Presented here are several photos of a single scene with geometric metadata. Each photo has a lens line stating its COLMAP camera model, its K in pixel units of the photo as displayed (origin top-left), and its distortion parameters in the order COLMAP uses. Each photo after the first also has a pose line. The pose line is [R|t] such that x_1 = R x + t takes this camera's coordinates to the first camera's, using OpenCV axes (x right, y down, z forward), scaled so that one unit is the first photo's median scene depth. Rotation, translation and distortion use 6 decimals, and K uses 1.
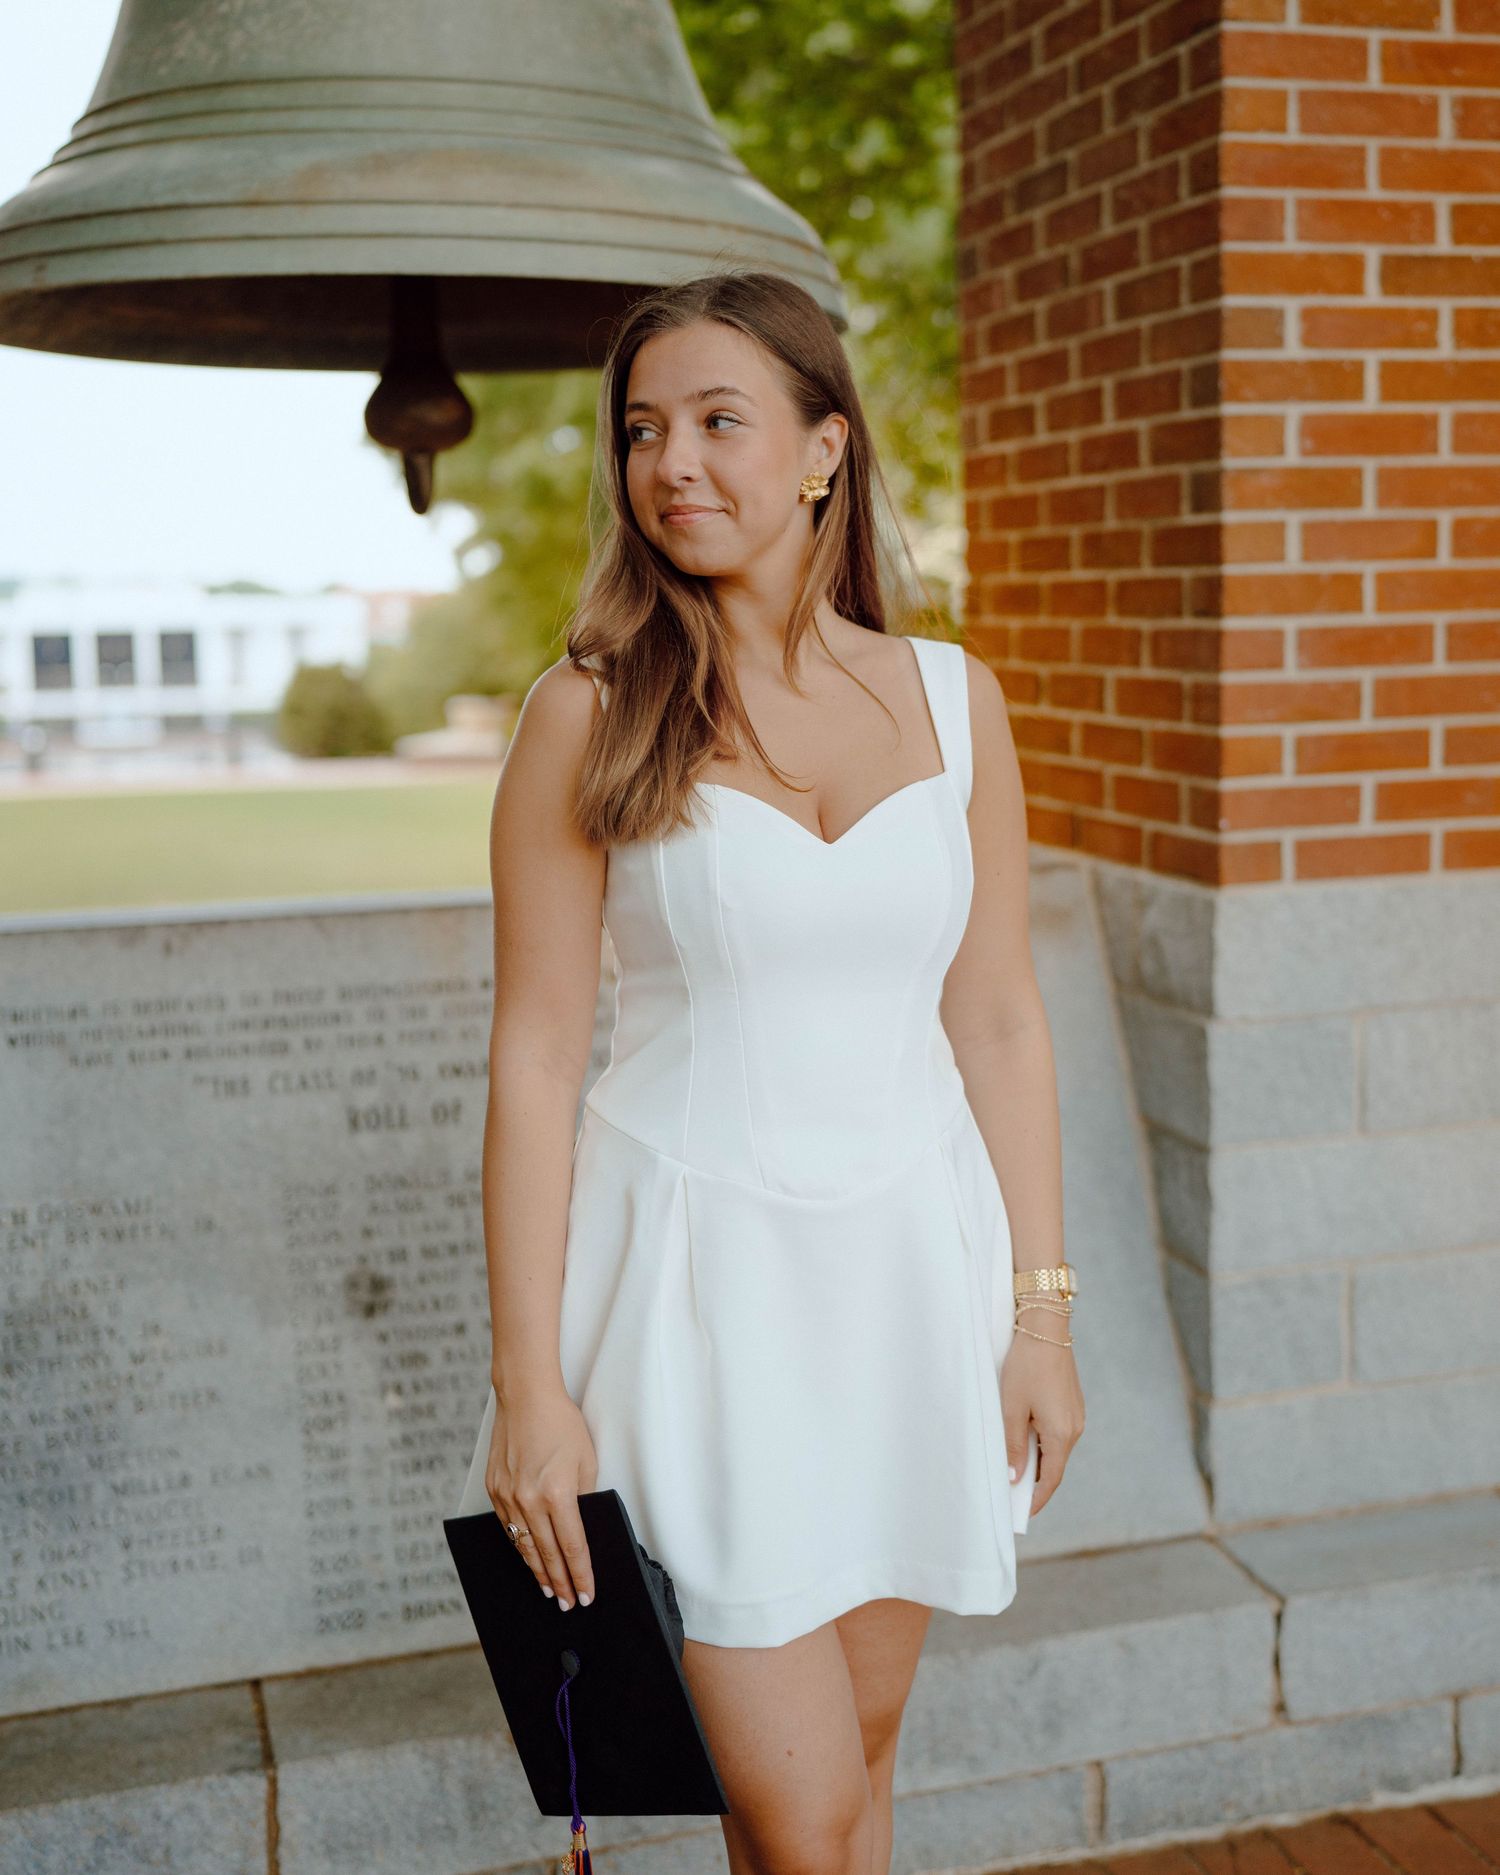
lens RADIAL K [[2293.8, 0, 733.9], [0, 2293.8, 936.3], [0, 0, 1]] dist [0.033408, 0.000000]
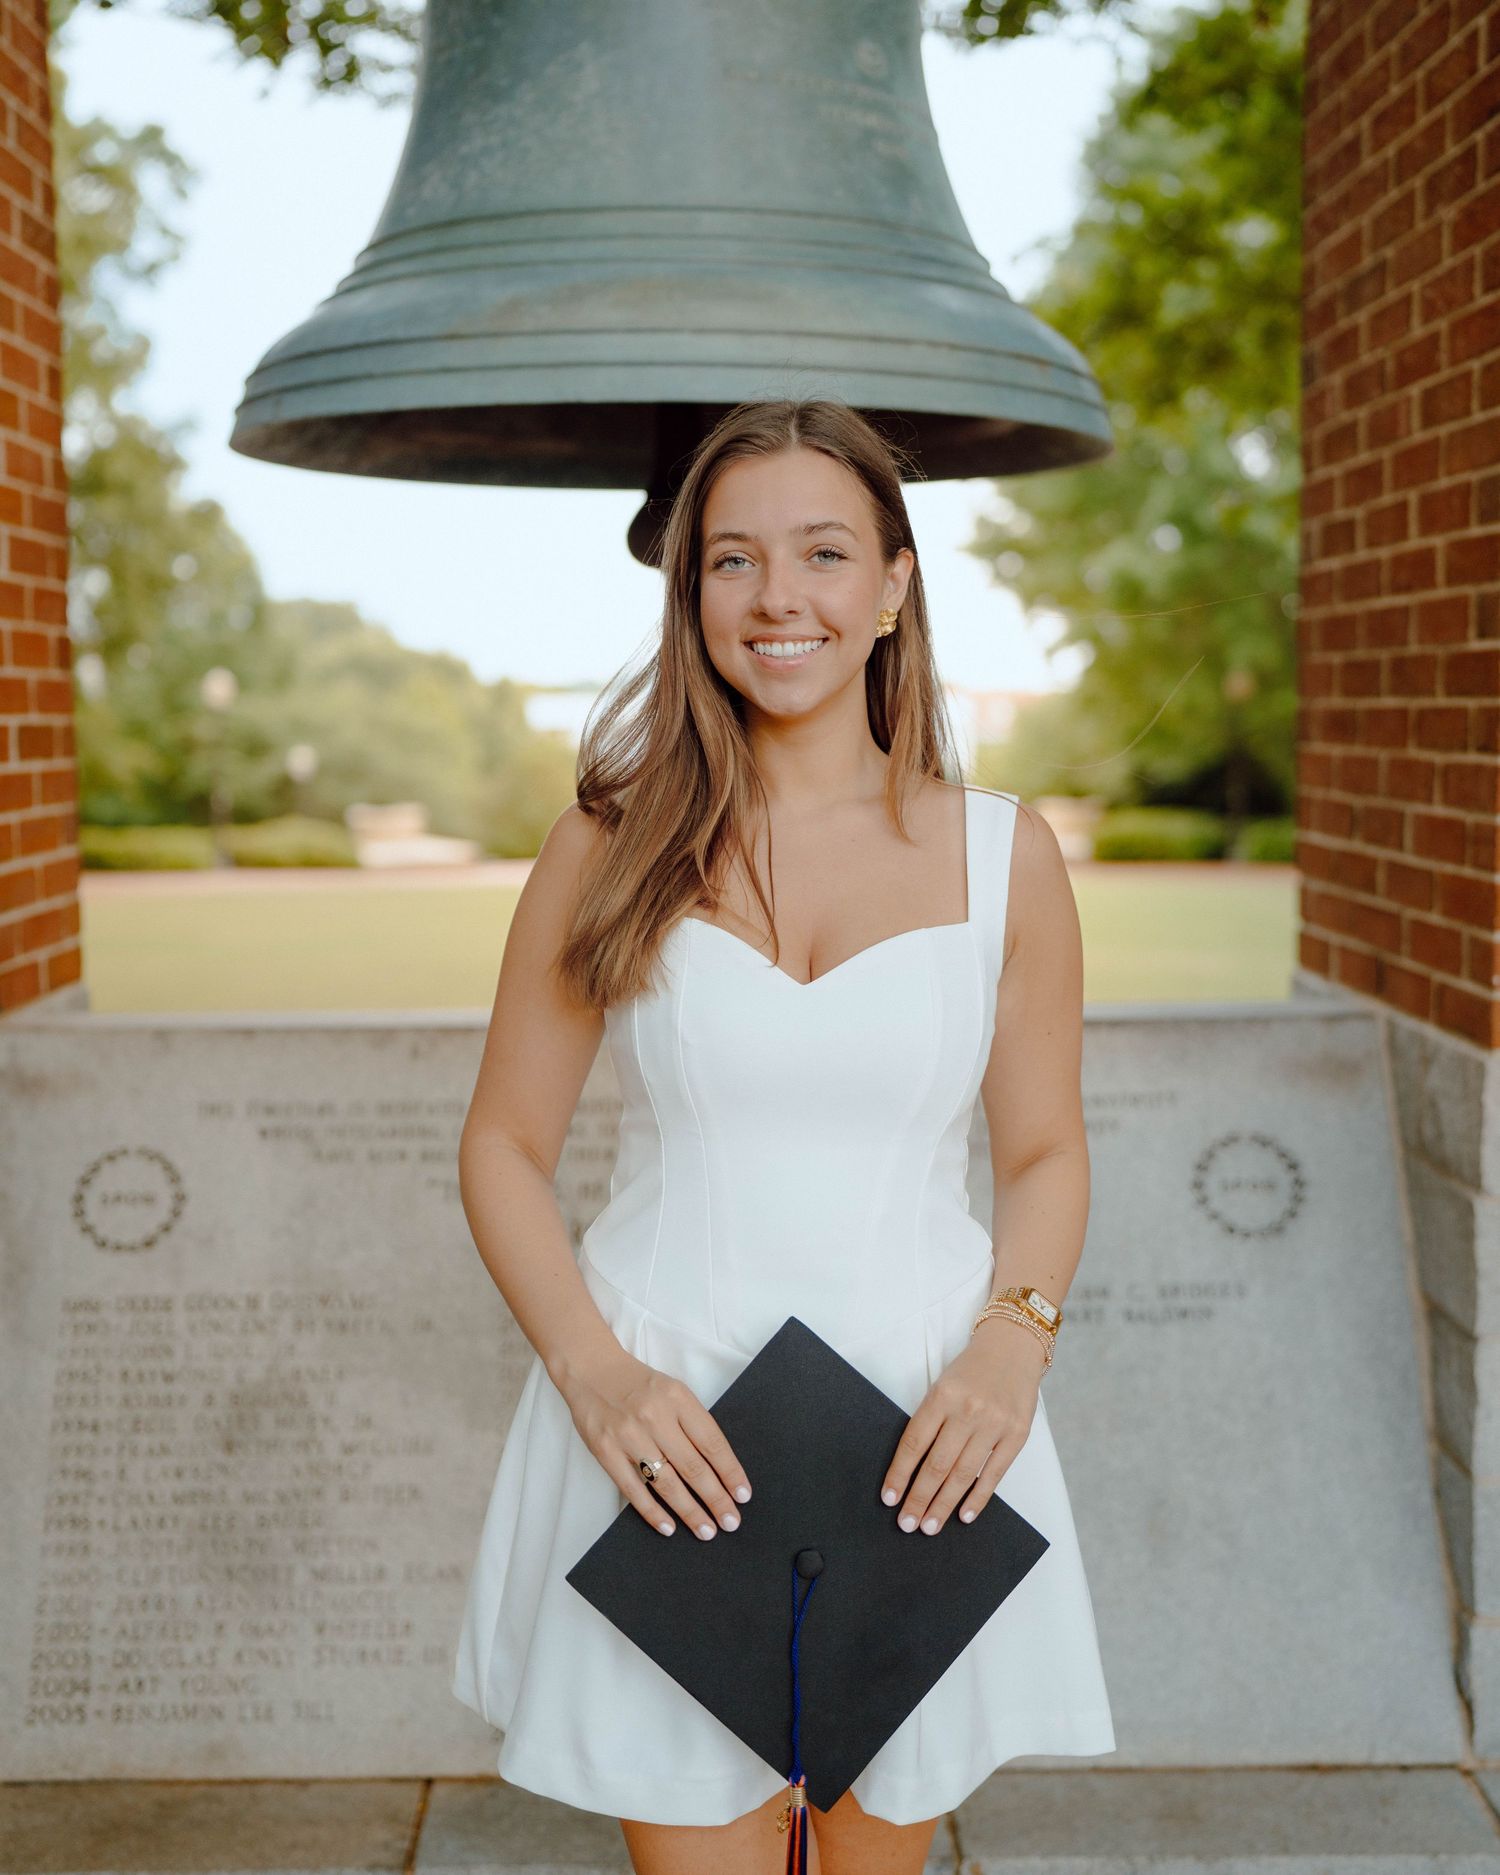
lens RADIAL K [[2293.8, 0, 731.8], [0, 2293.8, 979.4], [0, 0, 1]] dist [0.033408, 0.000000]
pose [[0.962234, 0.047065, -0.268126, 0.167358], [-0.053355, 0.998444, -0.016217, -0.018583], [0.266945, 0.029910, 0.963247, 0.045074]]
